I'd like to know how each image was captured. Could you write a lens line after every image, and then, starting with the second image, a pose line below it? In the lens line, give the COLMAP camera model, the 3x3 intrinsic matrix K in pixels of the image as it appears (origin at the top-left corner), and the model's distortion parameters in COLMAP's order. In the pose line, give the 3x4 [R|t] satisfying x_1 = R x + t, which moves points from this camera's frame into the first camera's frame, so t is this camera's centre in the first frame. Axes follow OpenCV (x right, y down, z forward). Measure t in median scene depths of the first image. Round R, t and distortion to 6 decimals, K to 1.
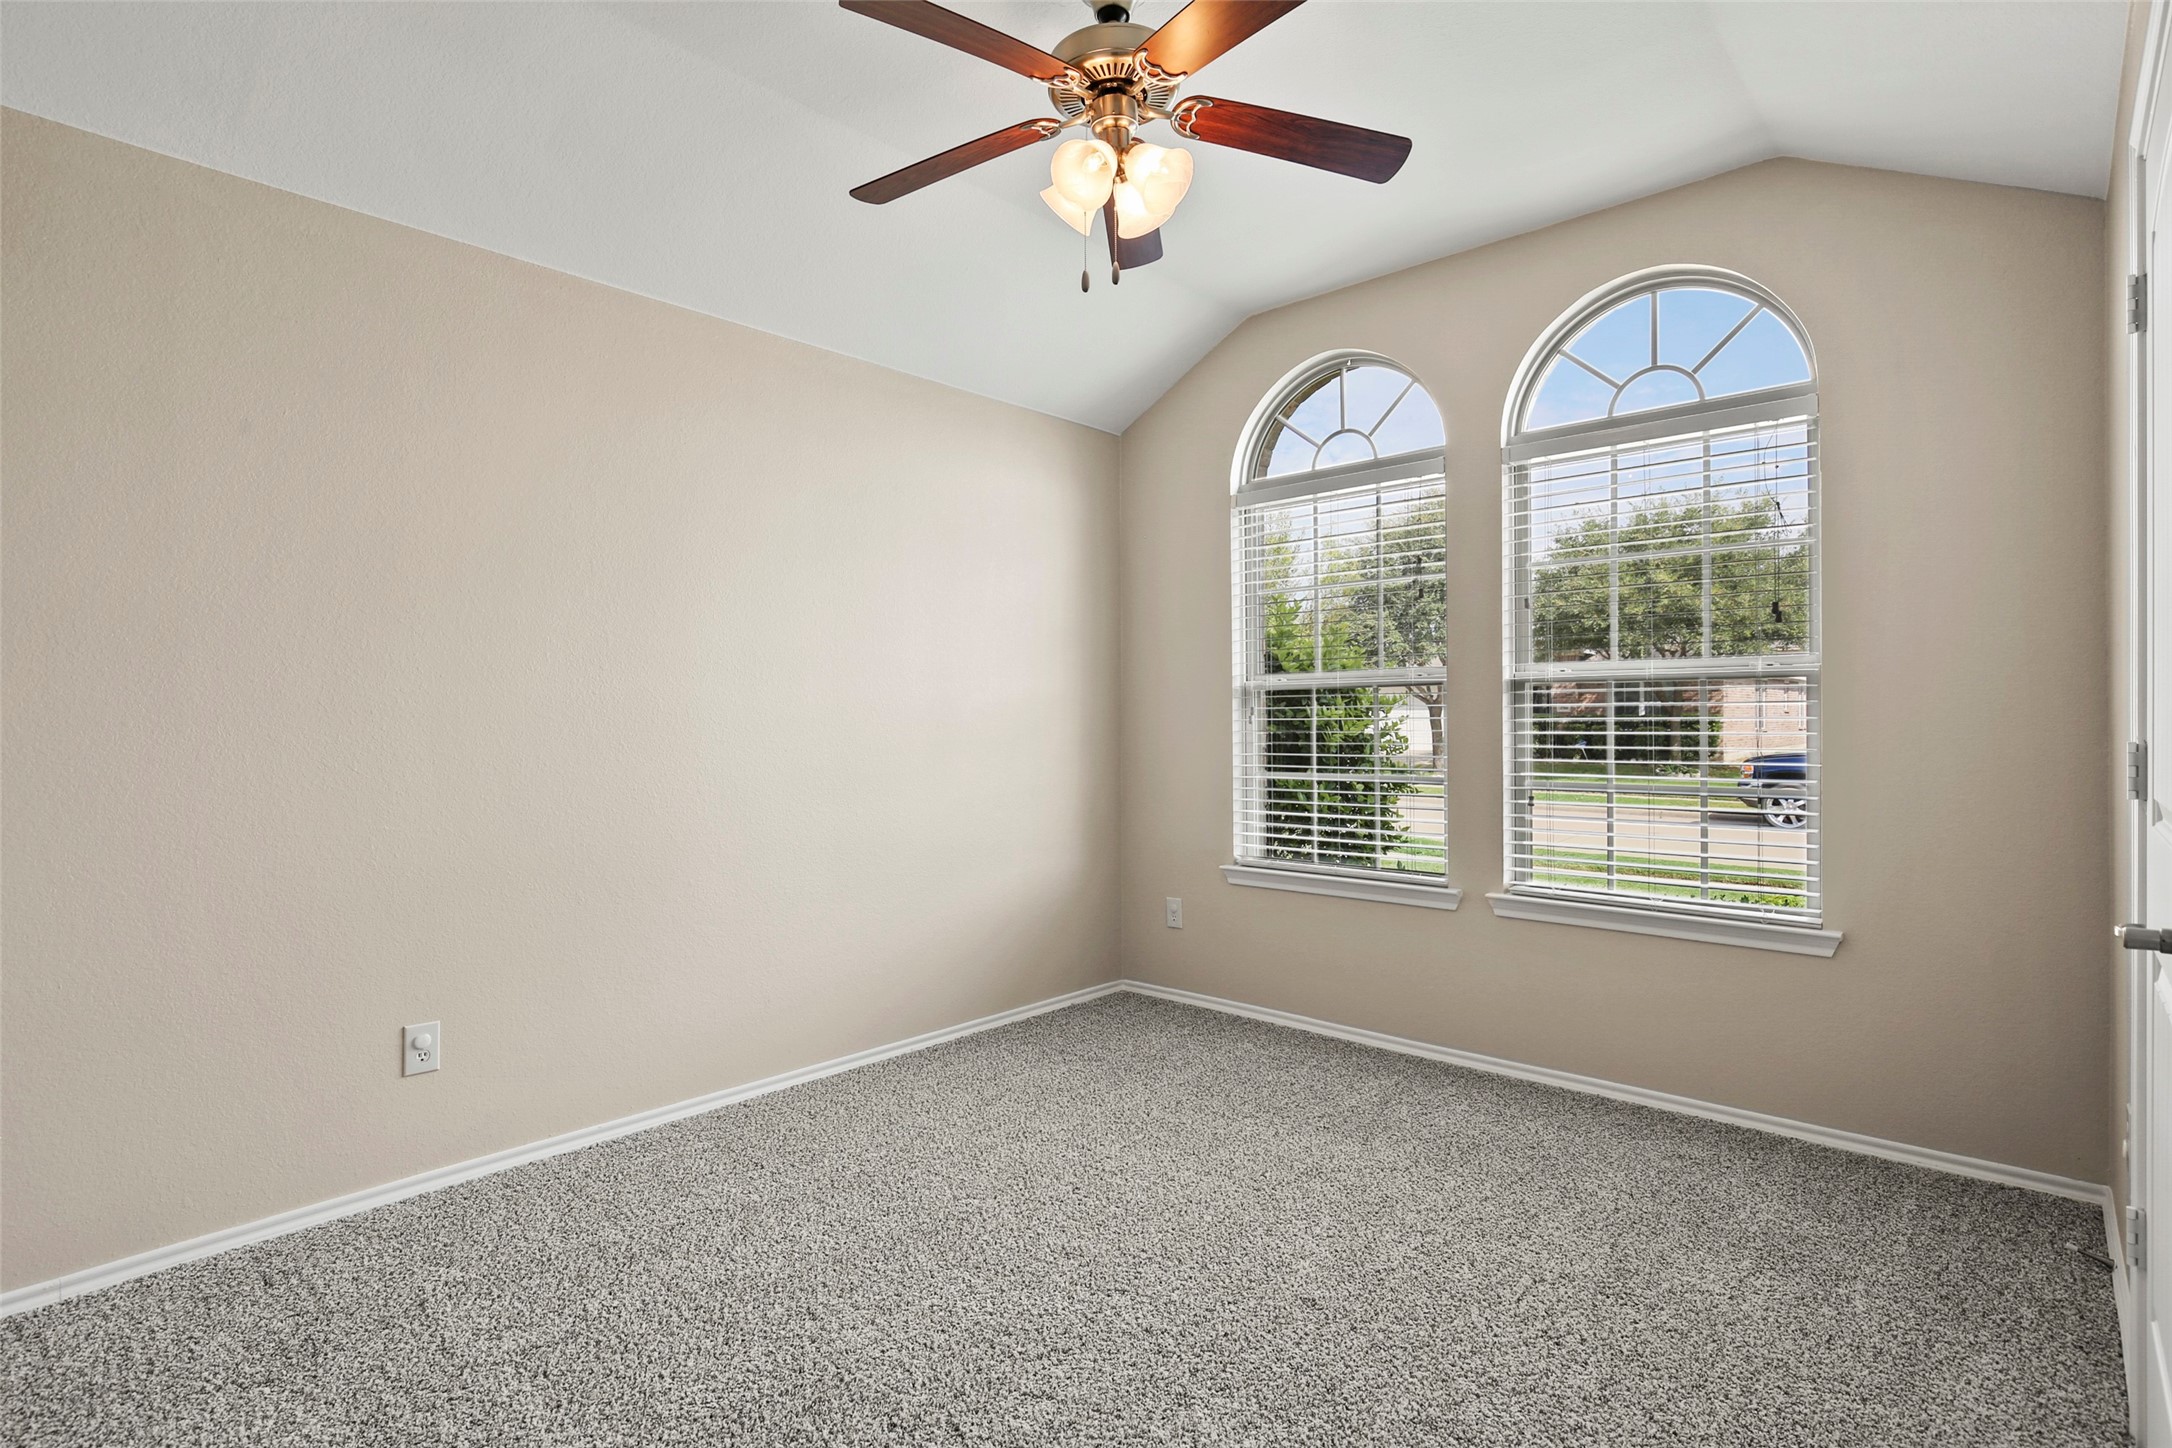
lens RADIAL K [[1042.4, 0, 1094.3], [0, 1042.4, 723.0], [0, 0, 1]] dist [-0.018482, 0.000142]
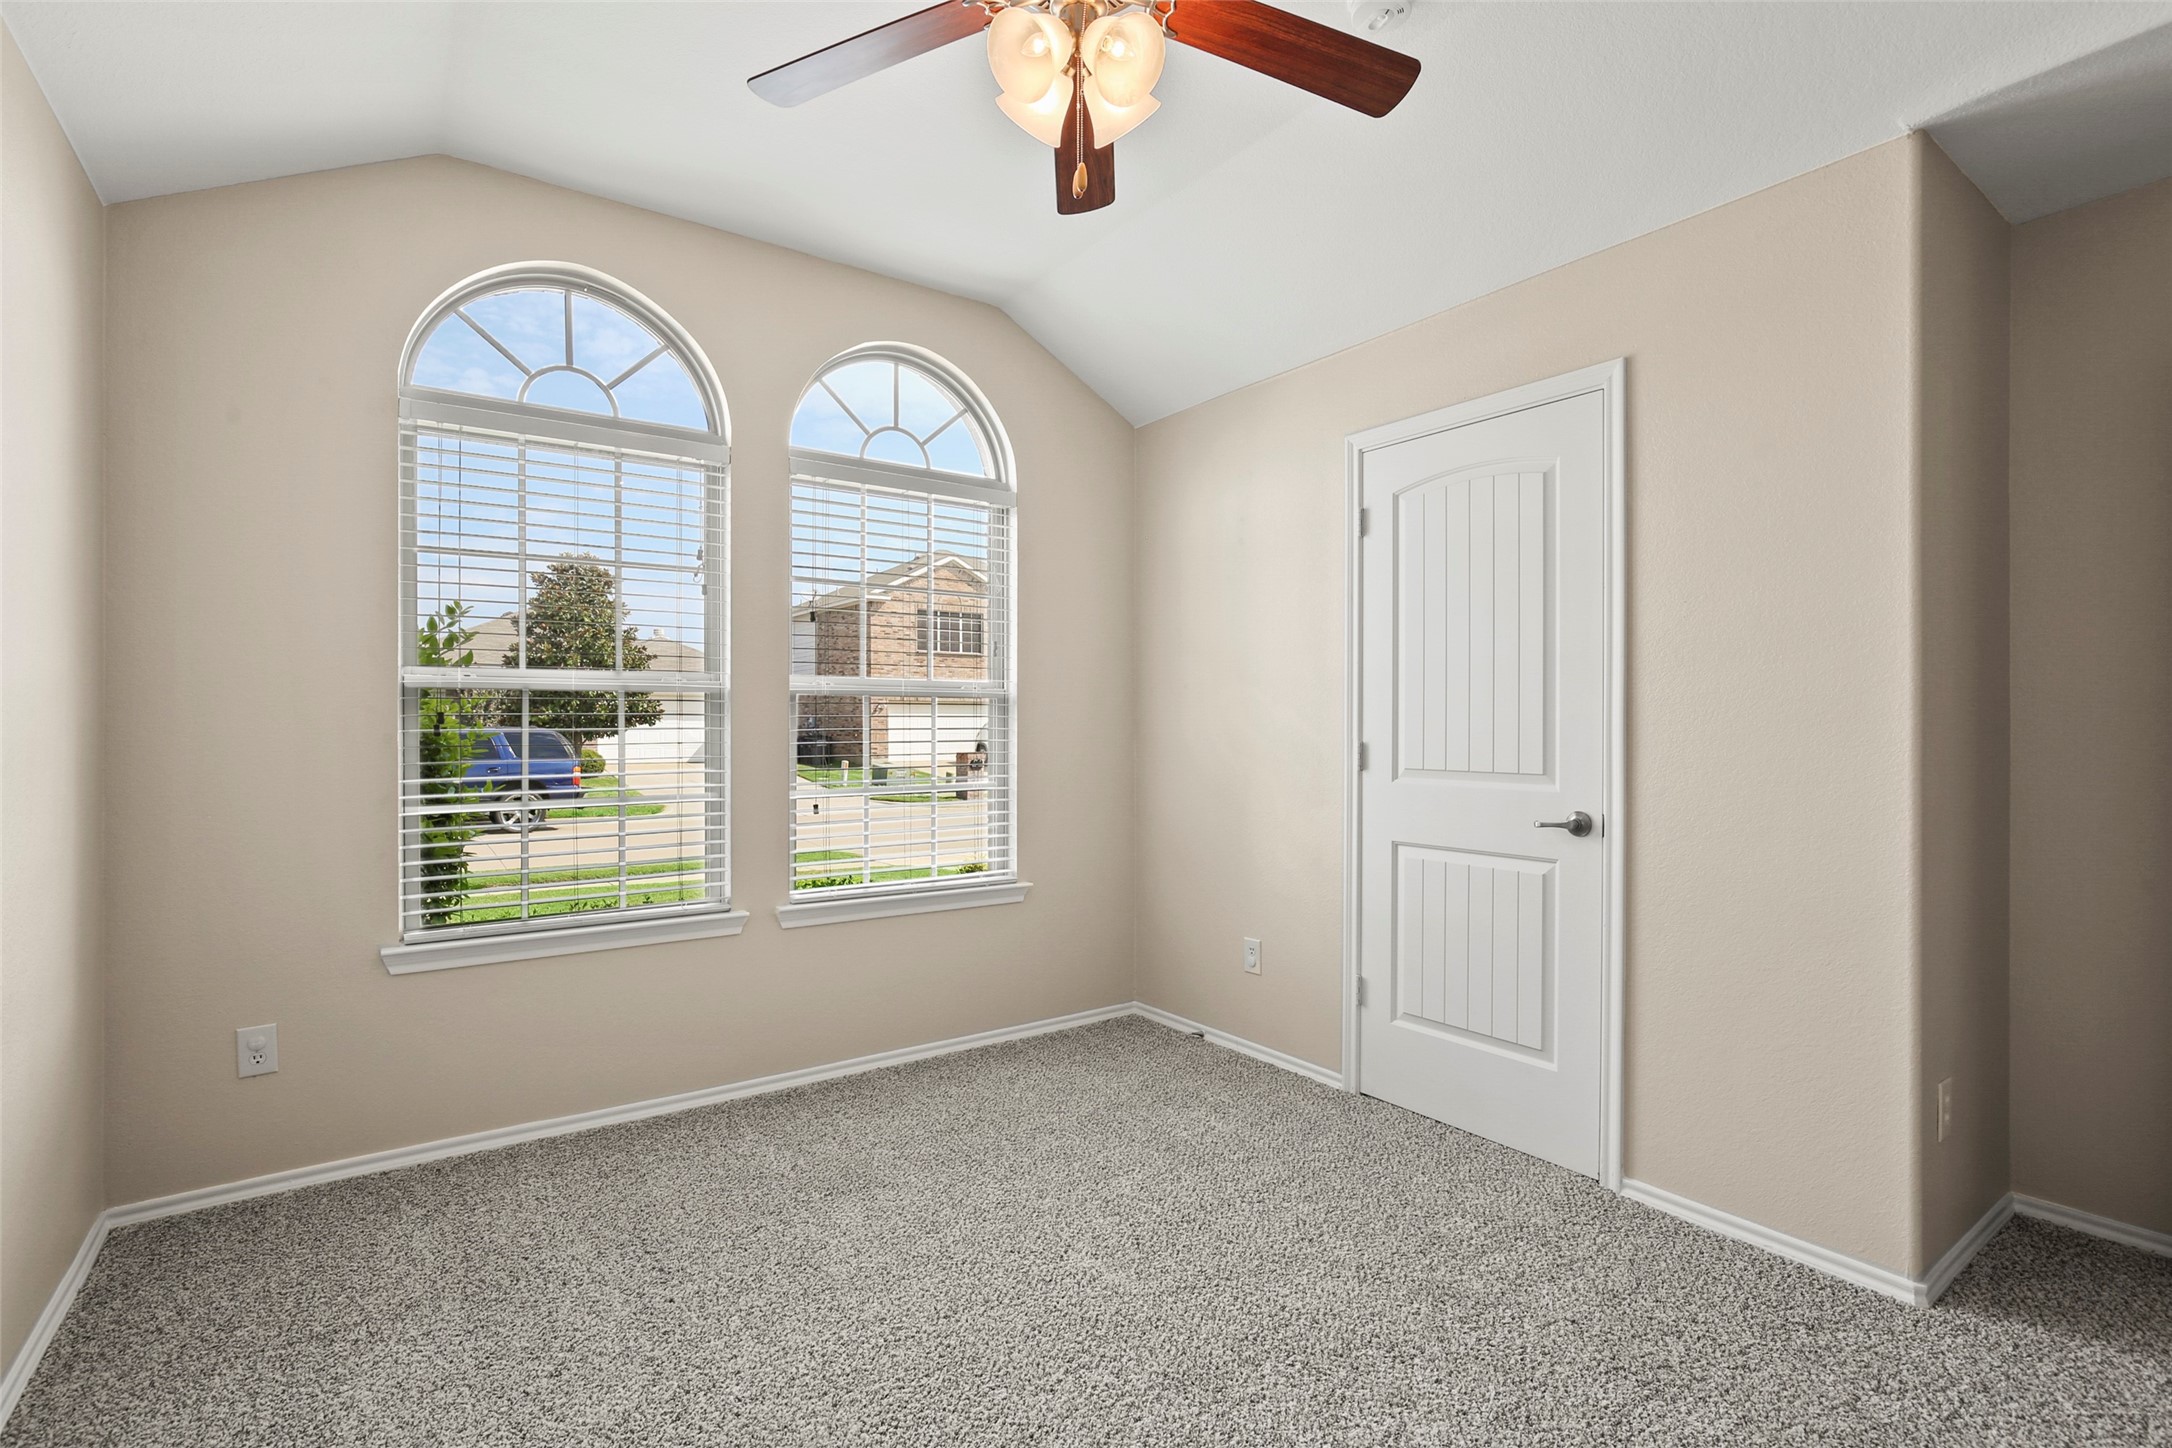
lens RADIAL K [[1002.0, 0, 1094.7], [0, 1002.0, 728.1], [0, 0, 1]] dist [-0.013370, 0.005103]
pose [[0.212003, -0.006139, 0.977250, -0.468530], [-0.007599, 0.999940, 0.007930, -0.015753], [-0.977239, -0.009107, 0.211944, 0.496378]]
